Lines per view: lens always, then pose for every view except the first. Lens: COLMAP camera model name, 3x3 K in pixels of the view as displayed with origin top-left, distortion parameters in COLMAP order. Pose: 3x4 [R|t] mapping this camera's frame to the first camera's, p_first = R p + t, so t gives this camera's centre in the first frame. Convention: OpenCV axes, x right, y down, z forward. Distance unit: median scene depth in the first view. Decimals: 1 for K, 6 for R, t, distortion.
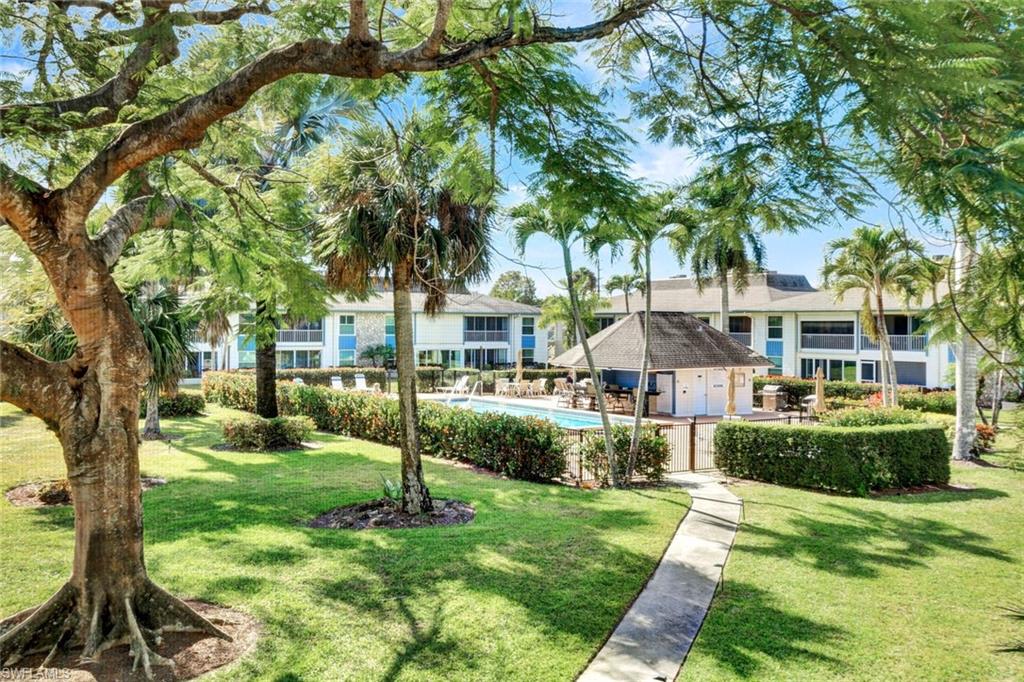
lens RADIAL K [[977.2, 0, 517.1], [0, 977.2, 322.9], [0, 0, 1]] dist [-0.002050, 0.000000]
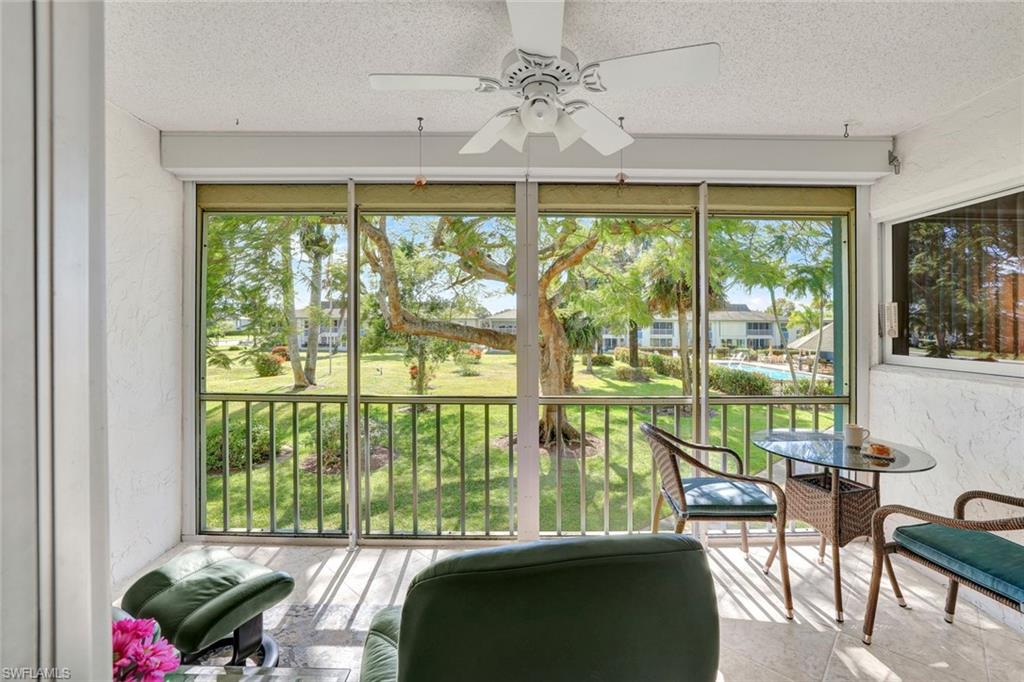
lens RADIAL K [[445.5, 0, 510.5], [0, 445.5, 328.4], [0, 0, 1]] dist [-0.034991, 0.010781]
pose [[0.840530, 0.001491, -0.541763, 0.092721], [0.002303, 0.999977, 0.006325, -0.004878], [0.541760, -0.006564, 0.840508, -0.073456]]
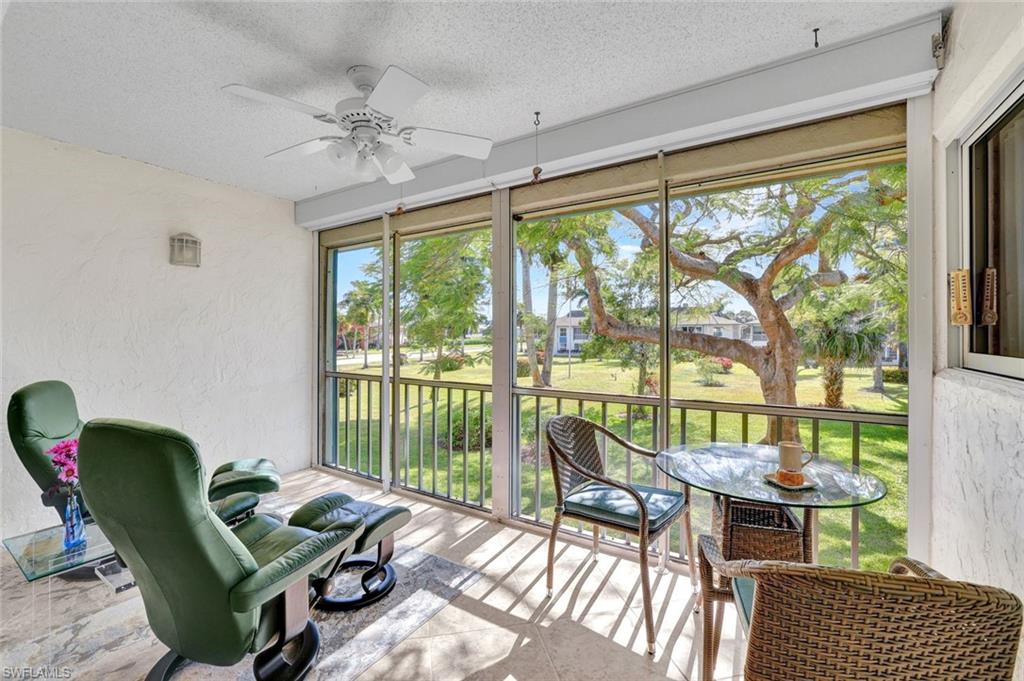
lens RADIAL K [[445.5, 0, 501.8], [0, 445.5, 344.1], [0, 0, 1]] dist [-0.034991, 0.010781]
pose [[0.394060, 0.014102, -0.918976, 0.158112], [0.010687, 0.999744, 0.019924, -0.000162], [0.919022, -0.017672, 0.393809, -0.016547]]
